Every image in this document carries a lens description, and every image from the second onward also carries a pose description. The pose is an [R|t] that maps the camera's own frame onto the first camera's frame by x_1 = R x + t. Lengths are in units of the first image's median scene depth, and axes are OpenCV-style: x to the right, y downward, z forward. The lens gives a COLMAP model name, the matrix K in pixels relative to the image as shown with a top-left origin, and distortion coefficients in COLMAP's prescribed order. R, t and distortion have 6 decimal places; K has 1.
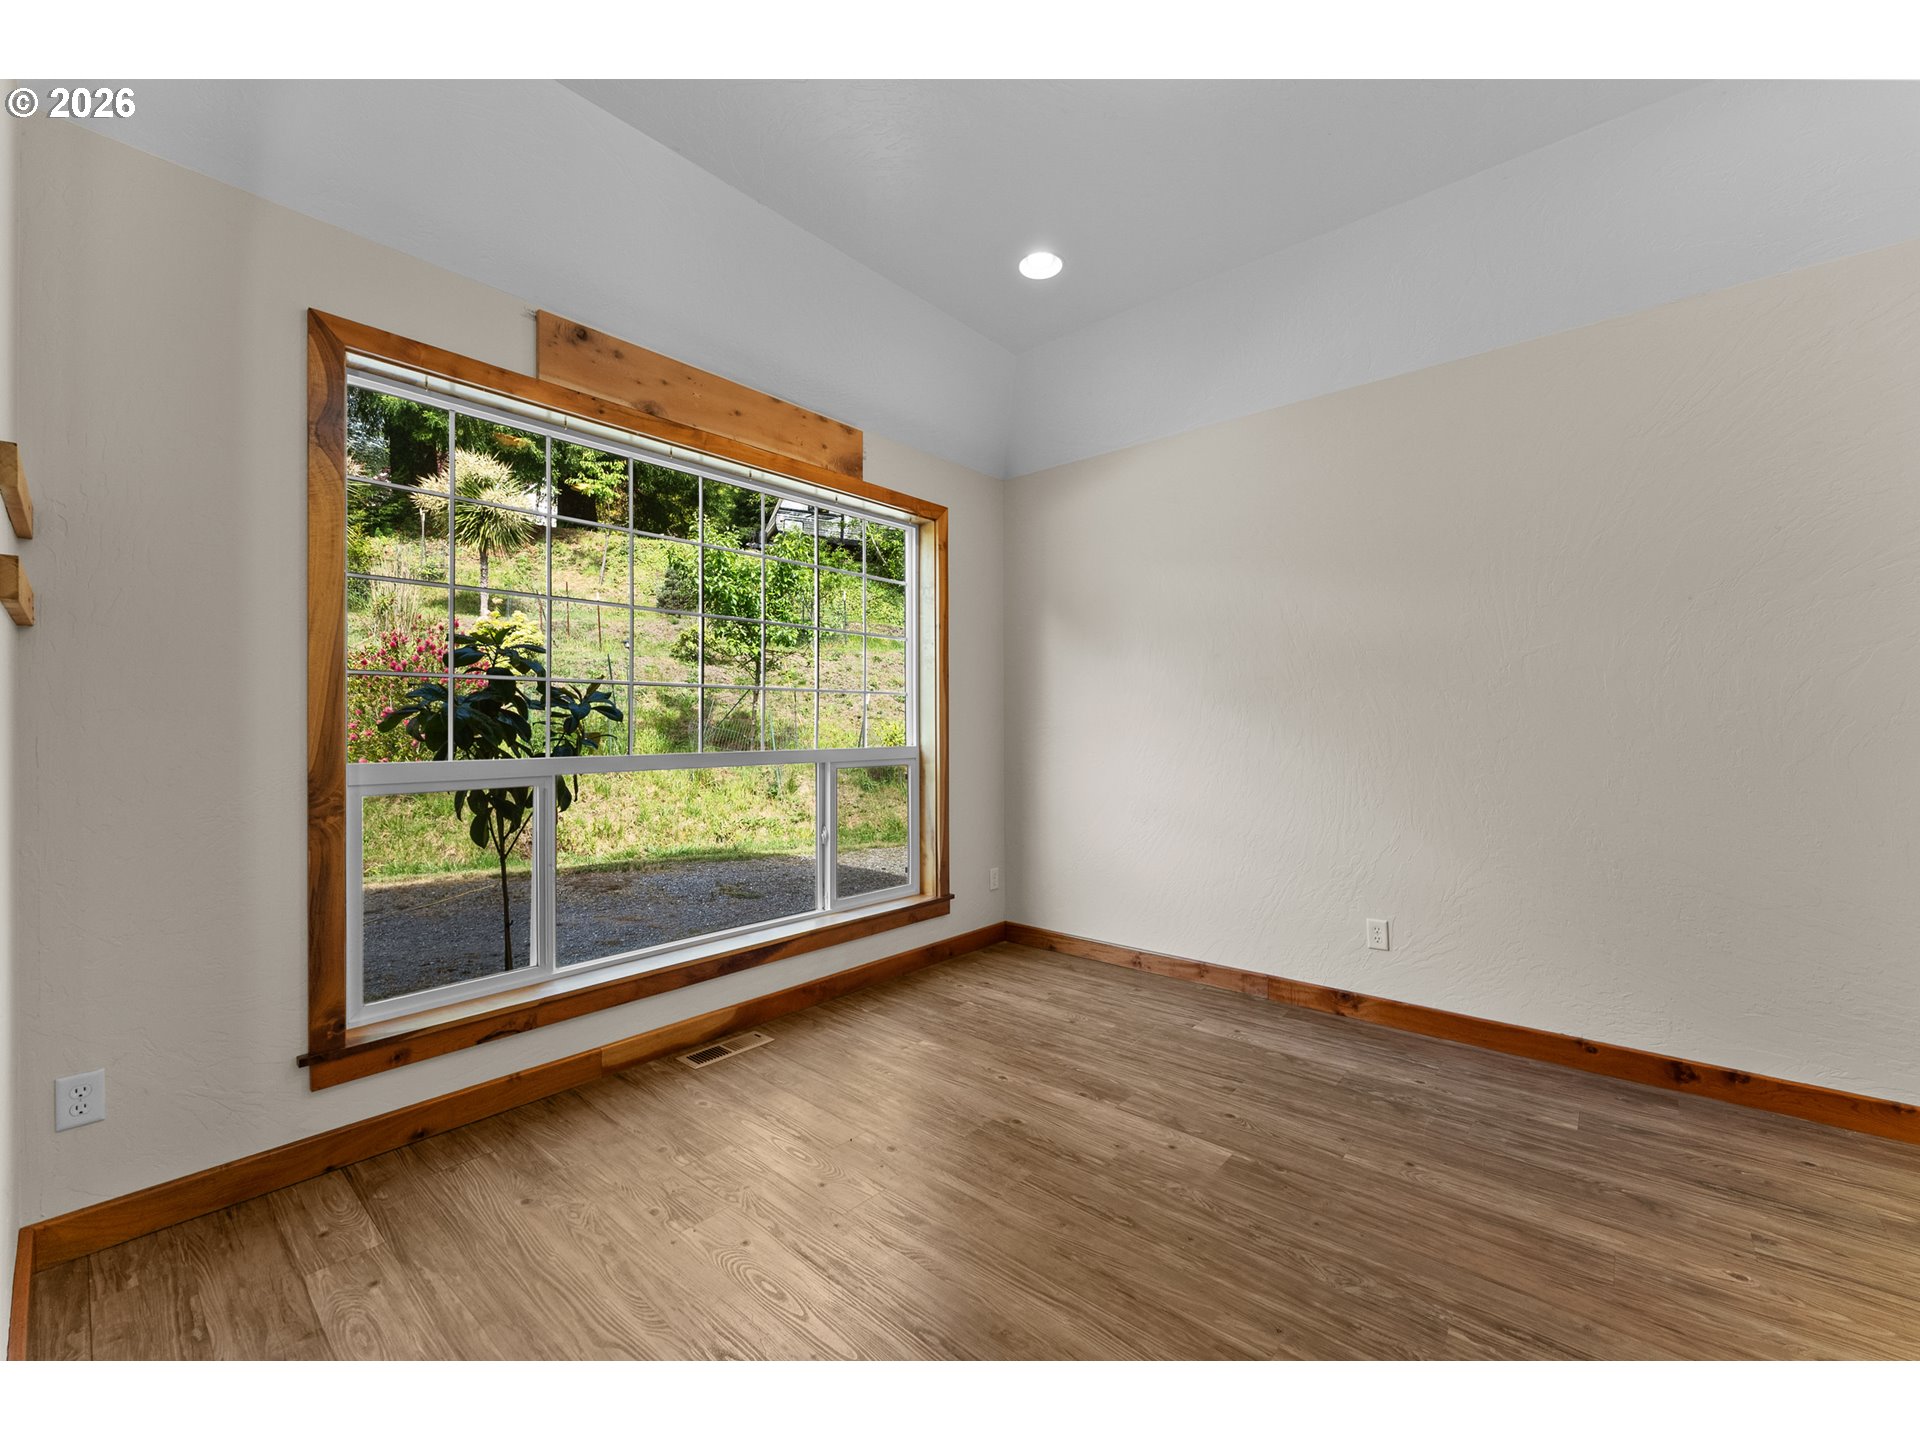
lens RADIAL K [[777.2, 0, 972.1], [0, 777.2, 729.5], [0, 0, 1]] dist [-0.000400, -0.000315]
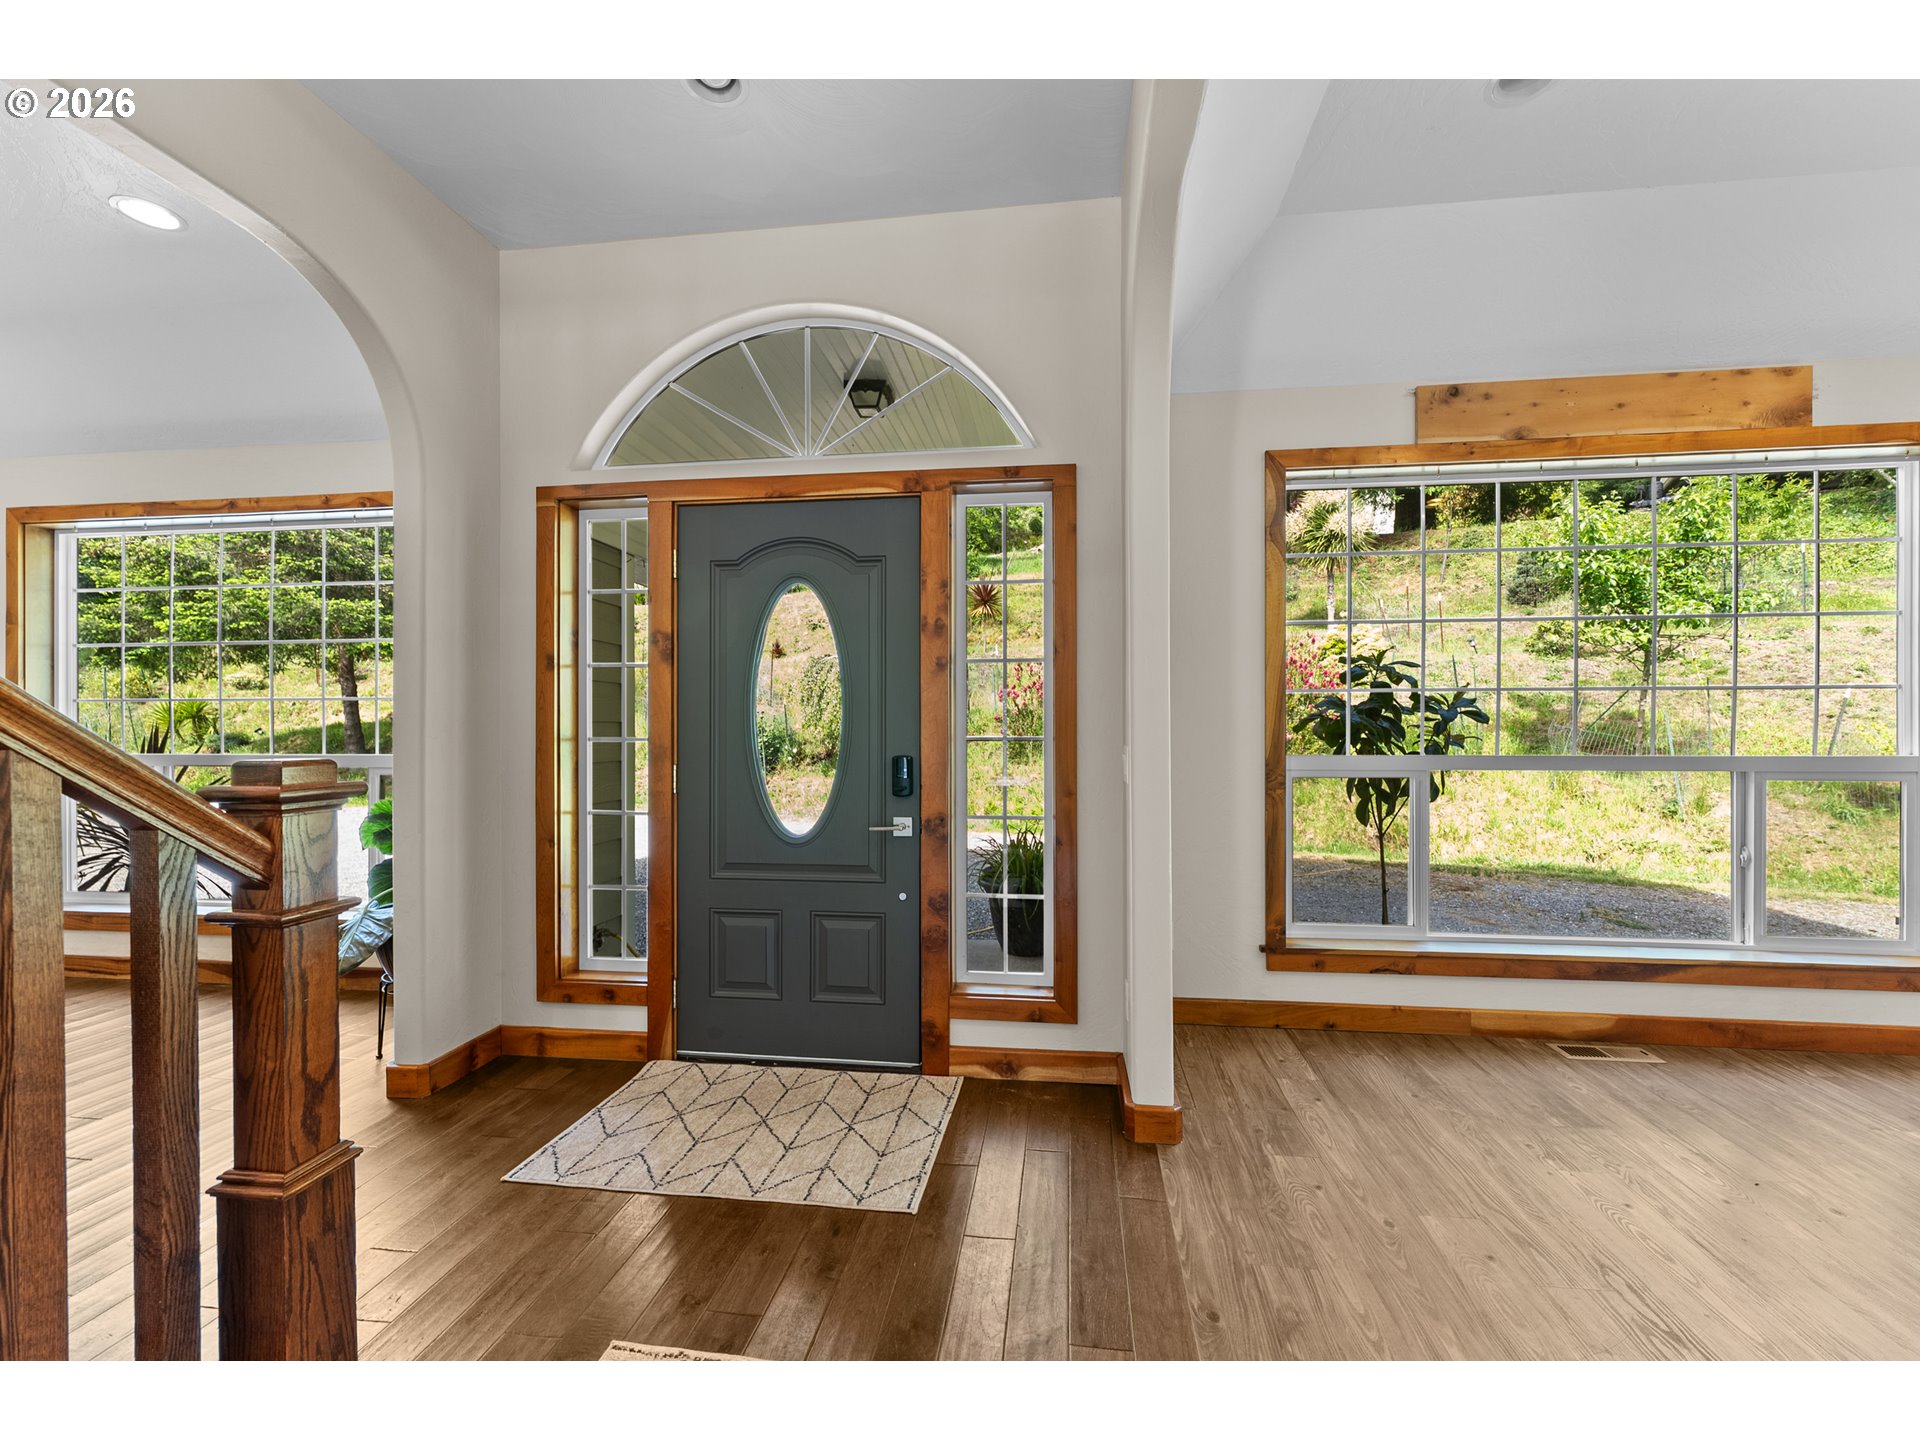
lens RADIAL K [[777.2, 0, 972.1], [0, 777.2, 729.5], [0, 0, 1]] dist [-0.000400, -0.000315]
pose [[0.553011, 0.002213, -0.833171, 0.055153], [-0.004824, 0.999988, -0.000545, 0.000621], [0.833160, 0.004321, 0.553015, -0.194185]]
